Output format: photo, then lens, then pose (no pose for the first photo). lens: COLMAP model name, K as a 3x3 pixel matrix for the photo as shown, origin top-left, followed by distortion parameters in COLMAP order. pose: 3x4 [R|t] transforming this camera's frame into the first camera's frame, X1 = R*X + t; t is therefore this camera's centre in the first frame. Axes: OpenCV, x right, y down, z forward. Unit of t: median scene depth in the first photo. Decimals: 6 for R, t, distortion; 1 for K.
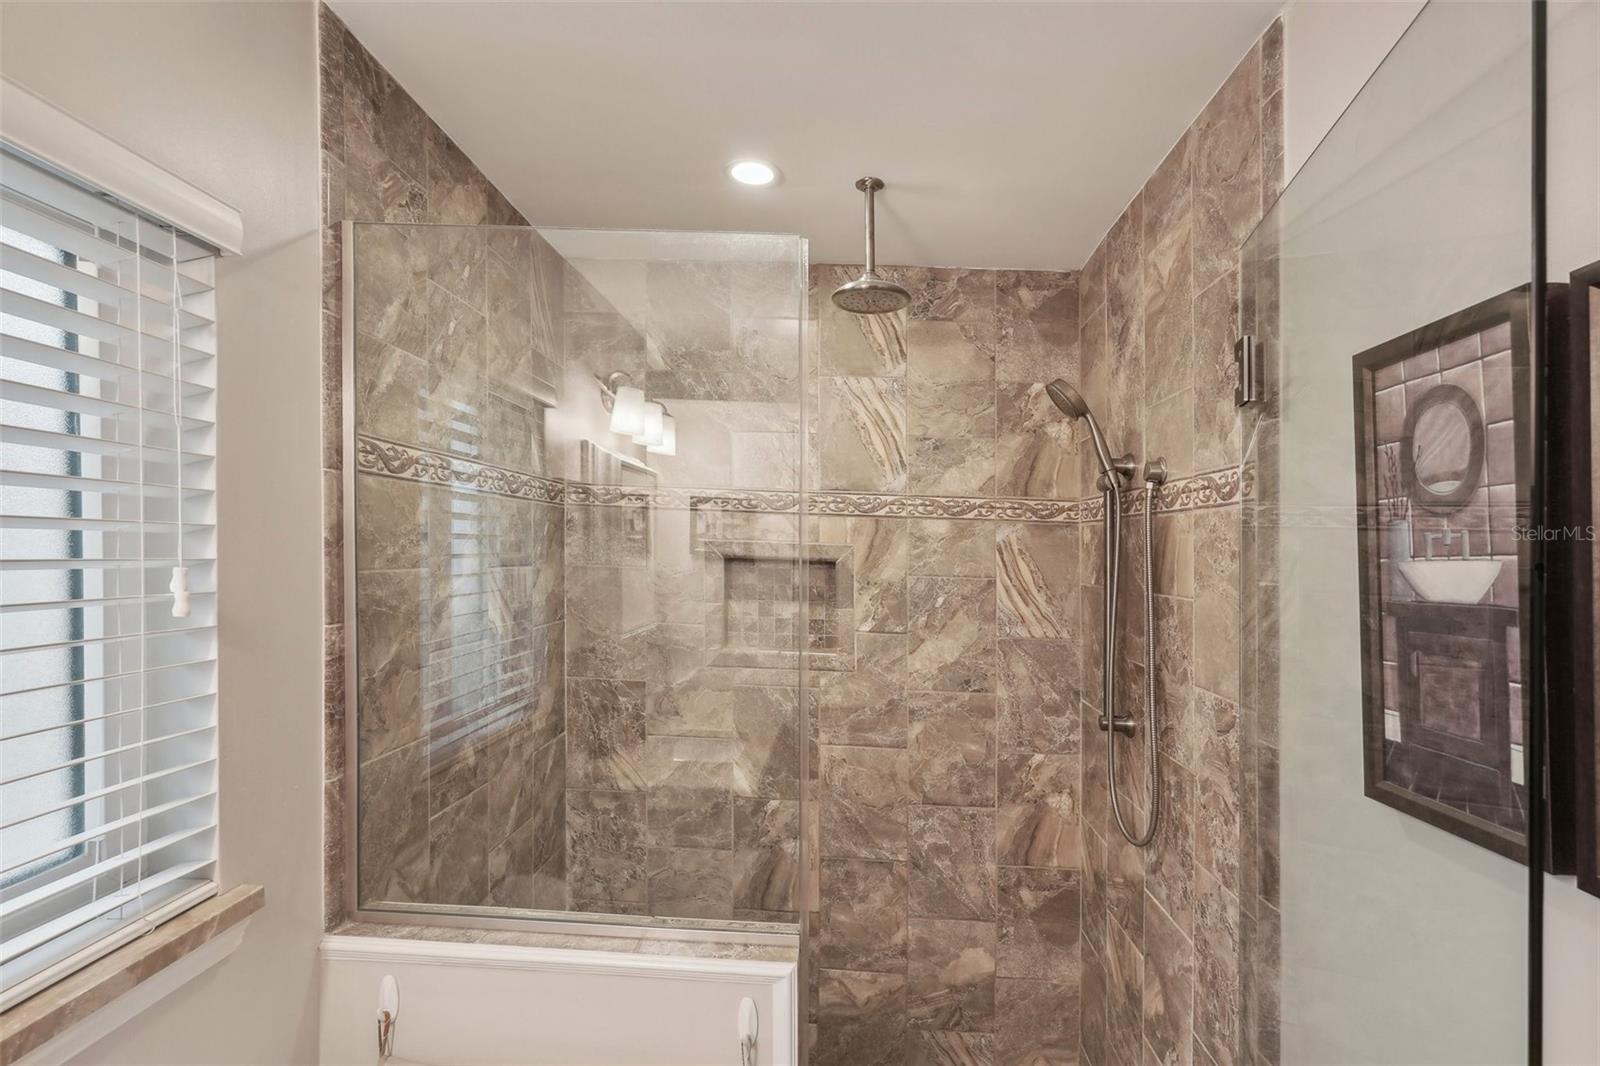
lens RADIAL K [[722.7, 0, 801.4], [0, 722.7, 567.1], [0, 0, 1]] dist [-0.020520, 0.009321]
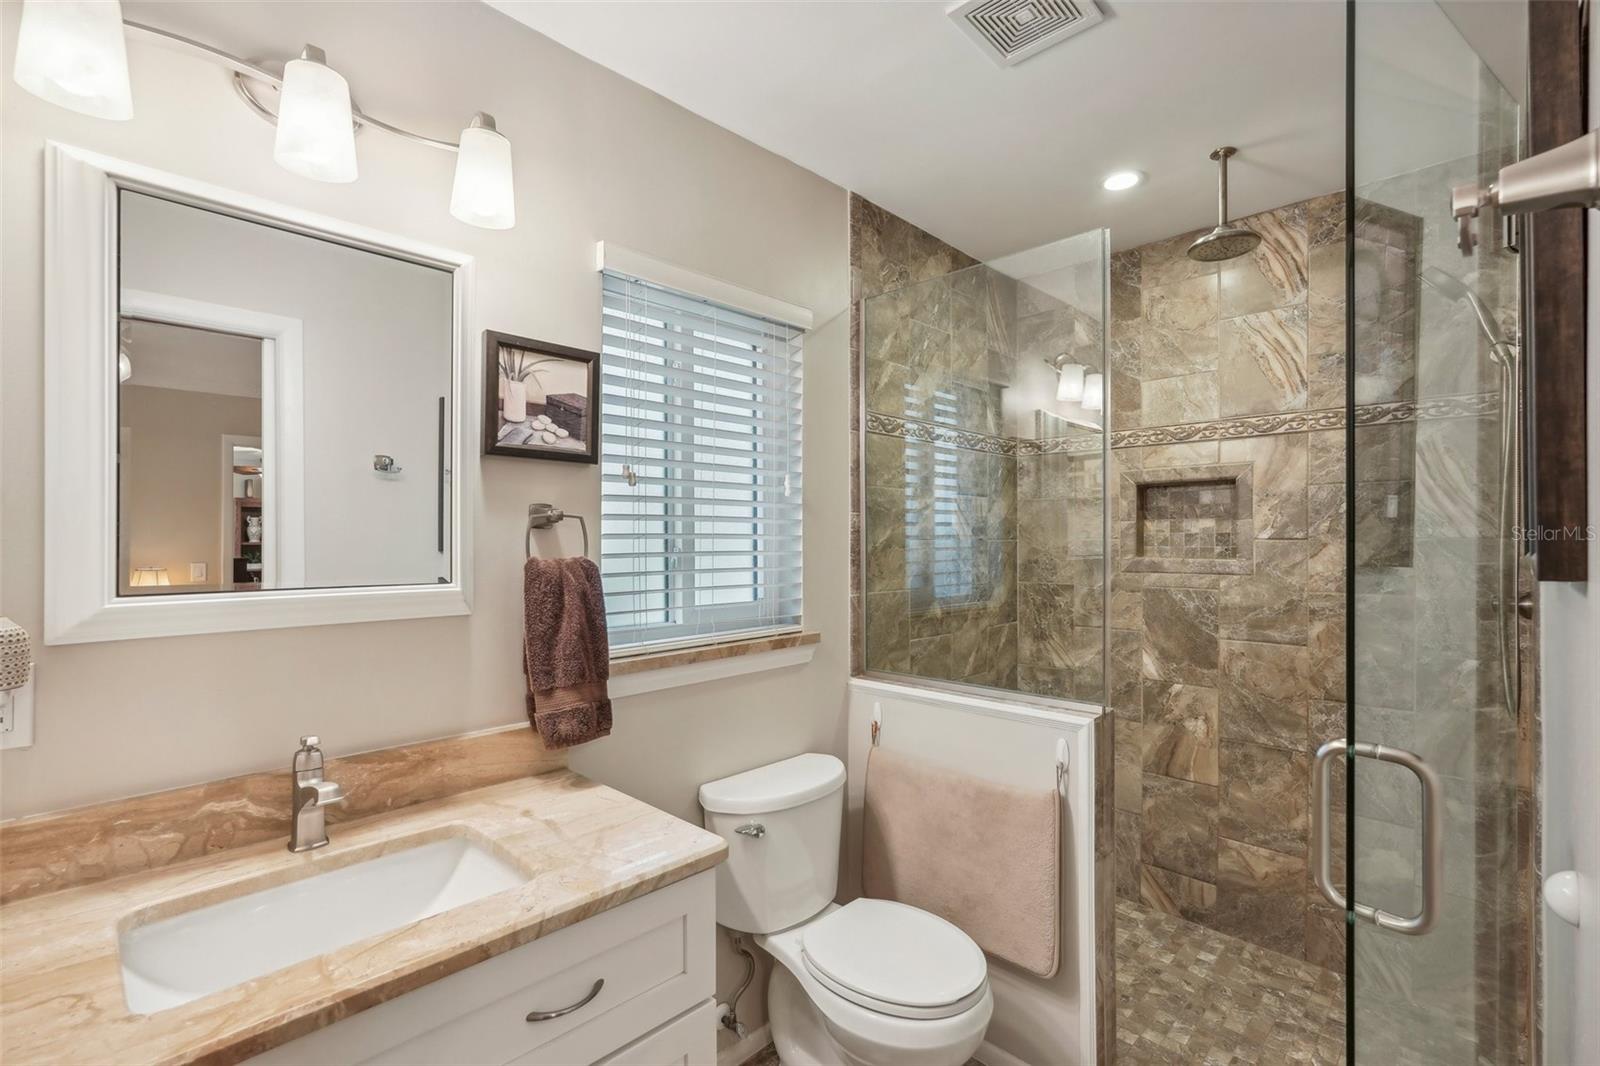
lens RADIAL K [[720.2, 0, 807.9], [0, 720.2, 537.8], [0, 0, 1]] dist [-0.016574, 0.009237]
pose [[0.721322, -0.030962, -0.691907, 0.347118], [-0.007724, 0.998579, -0.052737, 0.152761], [0.692557, 0.043385, 0.720058, -0.270738]]
